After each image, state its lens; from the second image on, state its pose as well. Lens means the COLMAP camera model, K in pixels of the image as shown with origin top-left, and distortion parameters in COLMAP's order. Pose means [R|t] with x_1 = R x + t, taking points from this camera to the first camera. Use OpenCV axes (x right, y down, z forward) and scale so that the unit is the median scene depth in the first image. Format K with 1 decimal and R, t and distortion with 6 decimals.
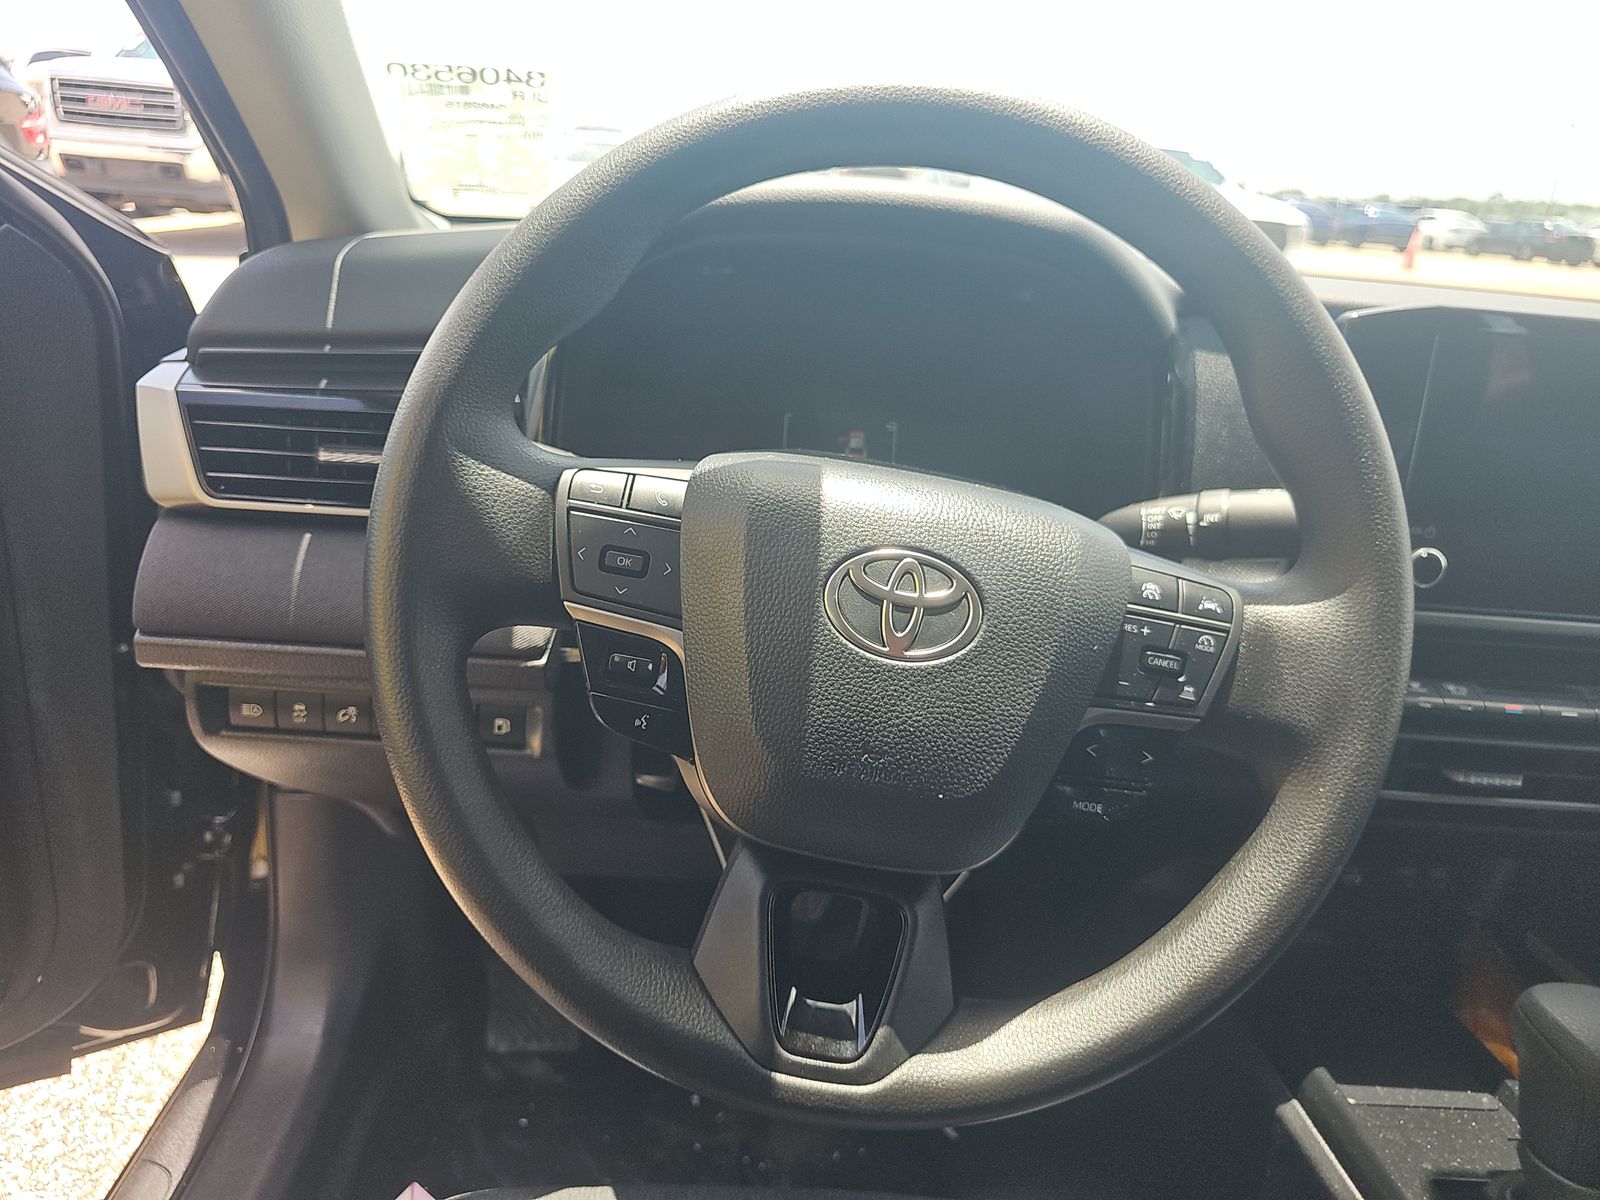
lens RADIAL K [[1018.7, 0, 802.3], [0, 1018.7, 555.5], [0, 0, 1]] dist [-0.002424, -0.001303]
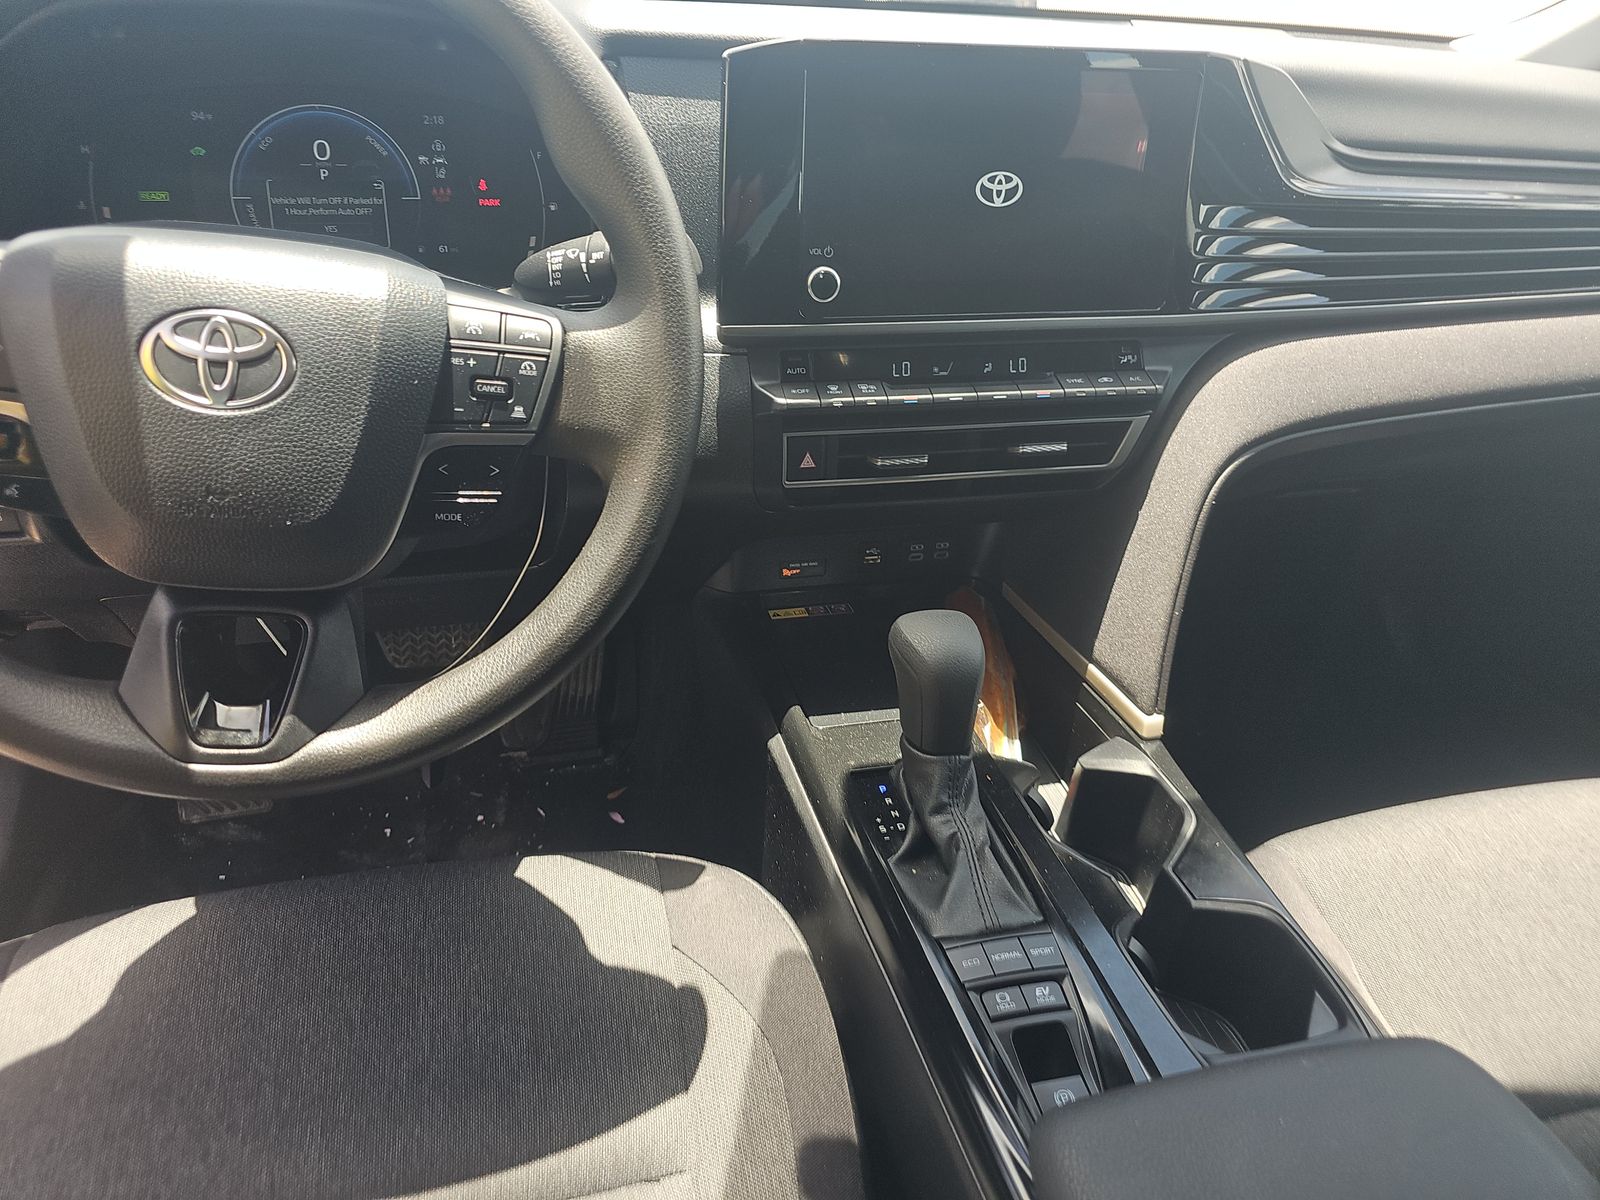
lens RADIAL K [[1018.7, 0, 802.3], [0, 1018.7, 555.5], [0, 0, 1]] dist [-0.002424, -0.001303]
pose [[0.979031, -0.130667, 0.156283, 0.500961], [0.091856, 0.967926, 0.233843, 0.050713], [-0.181826, -0.214584, 0.959632, -0.224123]]
